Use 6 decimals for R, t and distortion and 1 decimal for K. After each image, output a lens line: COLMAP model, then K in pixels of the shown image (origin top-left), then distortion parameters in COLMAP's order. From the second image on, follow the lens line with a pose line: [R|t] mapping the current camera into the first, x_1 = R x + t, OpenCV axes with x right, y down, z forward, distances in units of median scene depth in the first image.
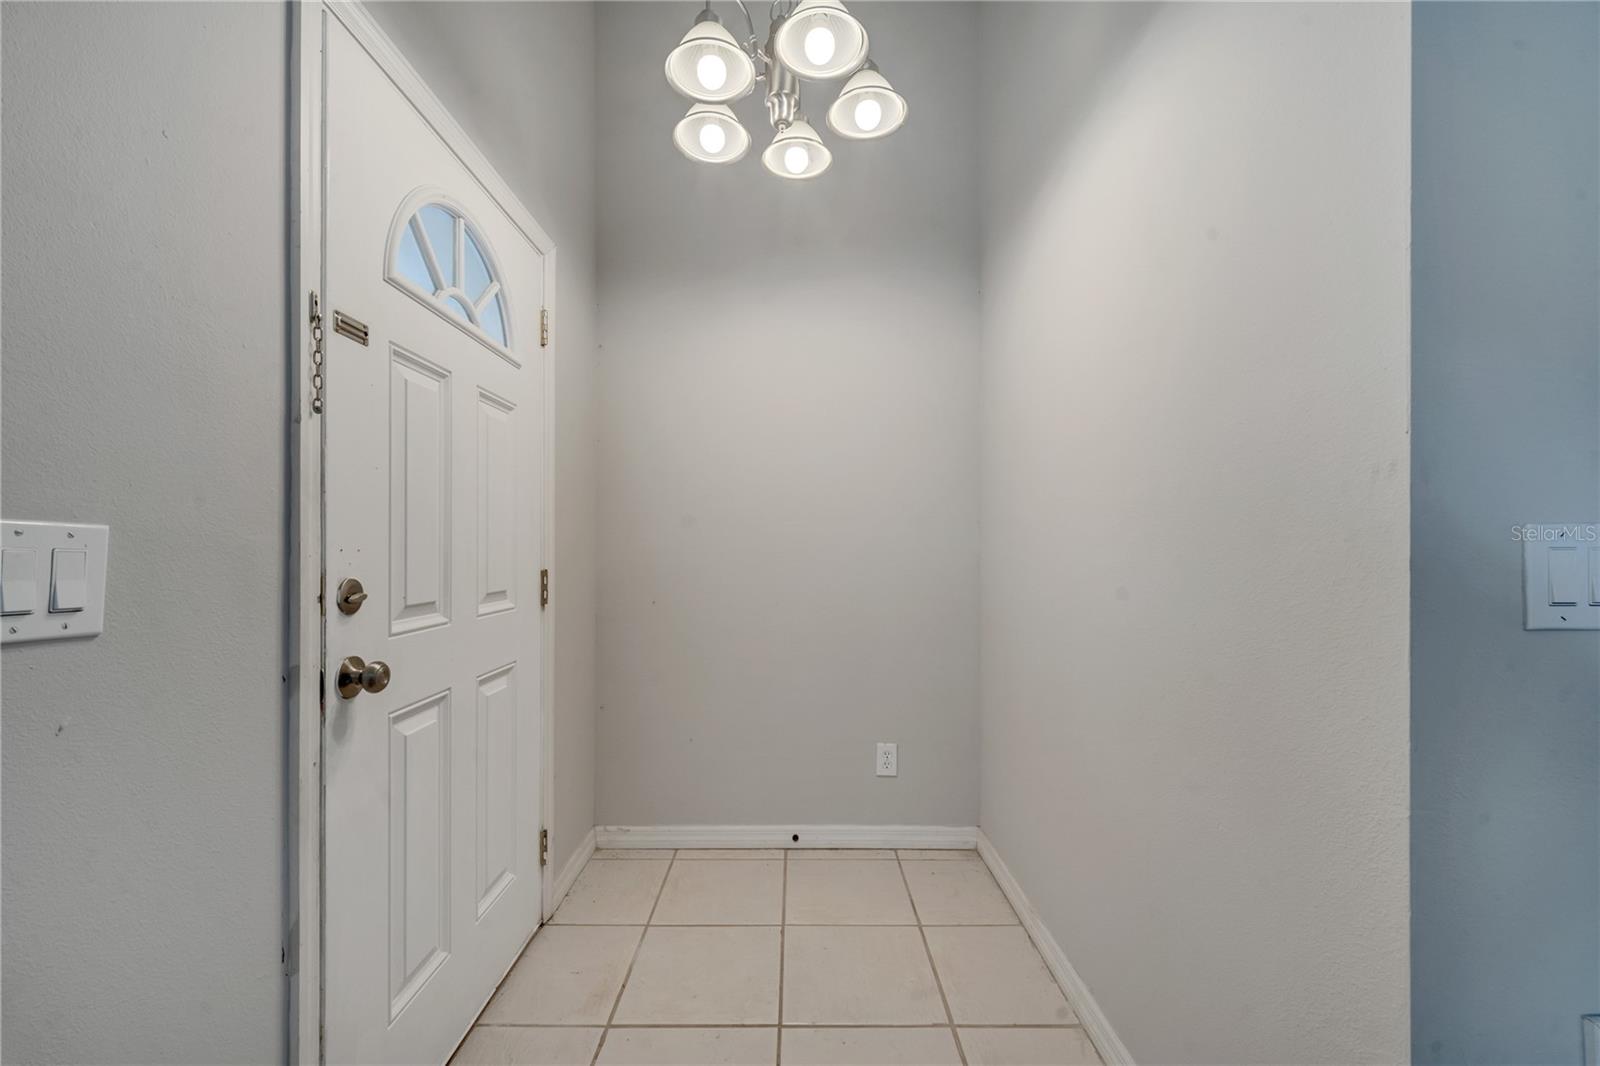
lens RADIAL K [[648.1, 0, 797.4], [0, 648.1, 523.9], [0, 0, 1]] dist [0.005579, -0.001595]
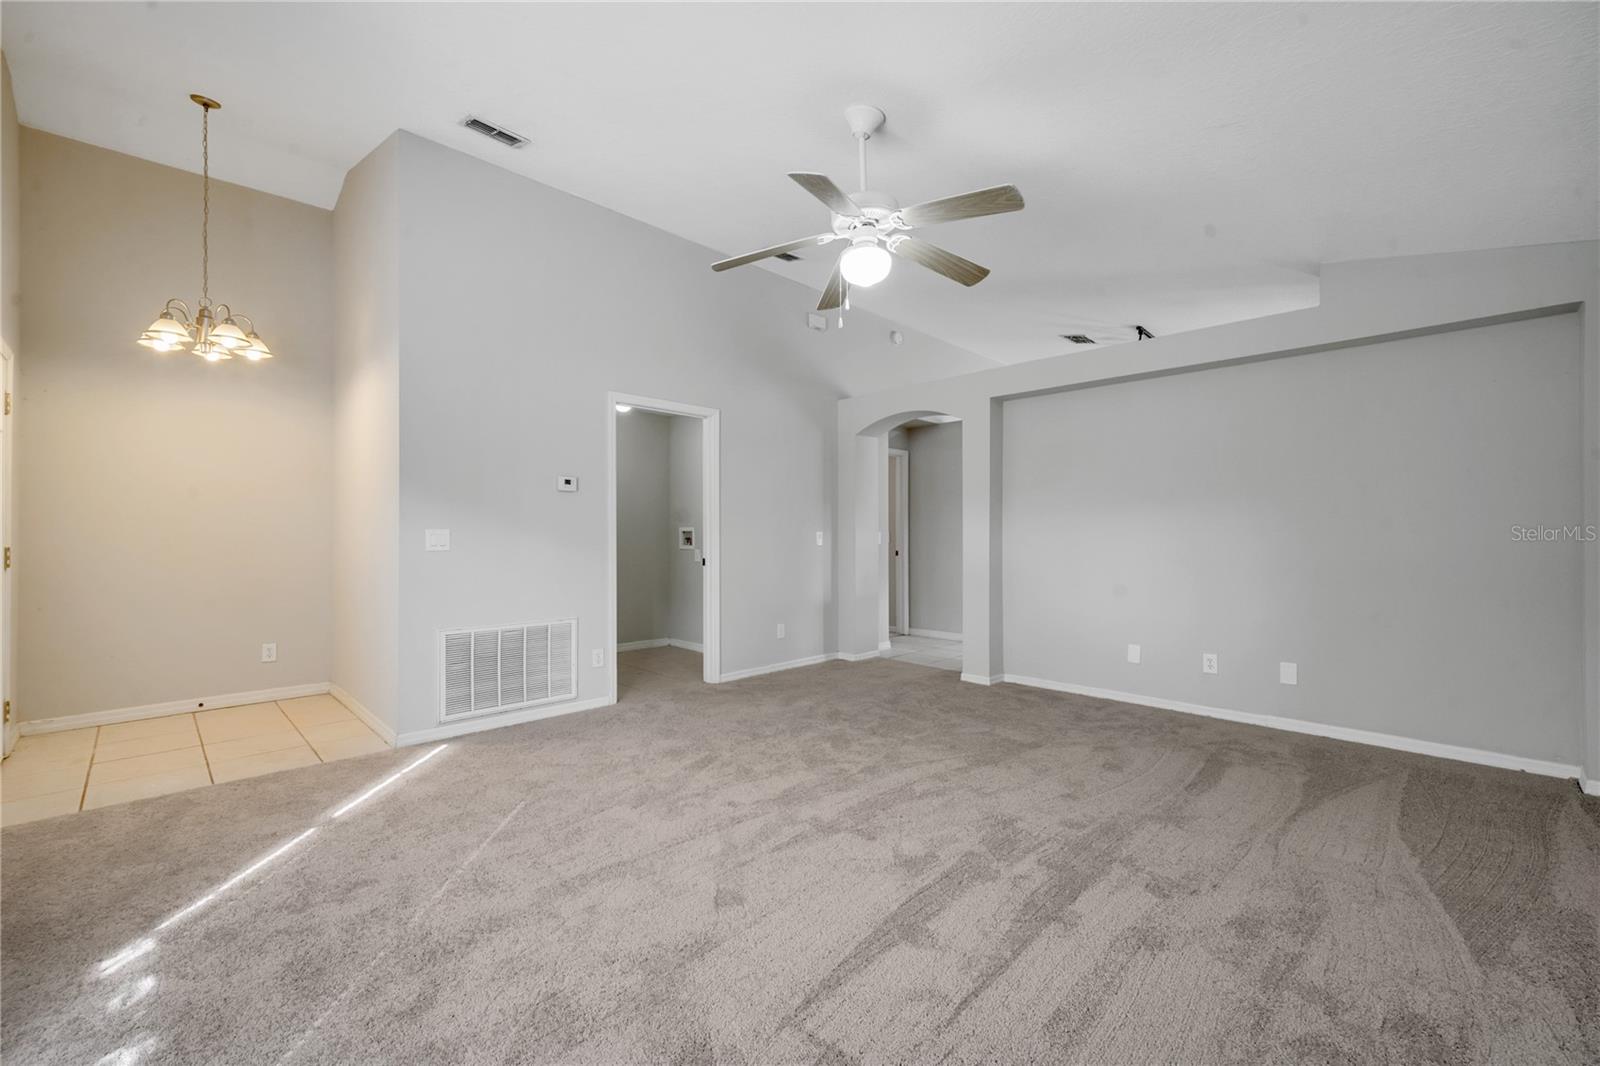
lens RADIAL K [[648.1, 0, 802.0], [0, 648.1, 545.5], [0, 0, 1]] dist [0.005579, -0.001595]
pose [[0.689262, -0.003737, 0.724502, -0.155693], [-0.018756, 0.999560, 0.023000, -0.008991], [-0.724269, -0.029441, 0.688889, -1.348369]]
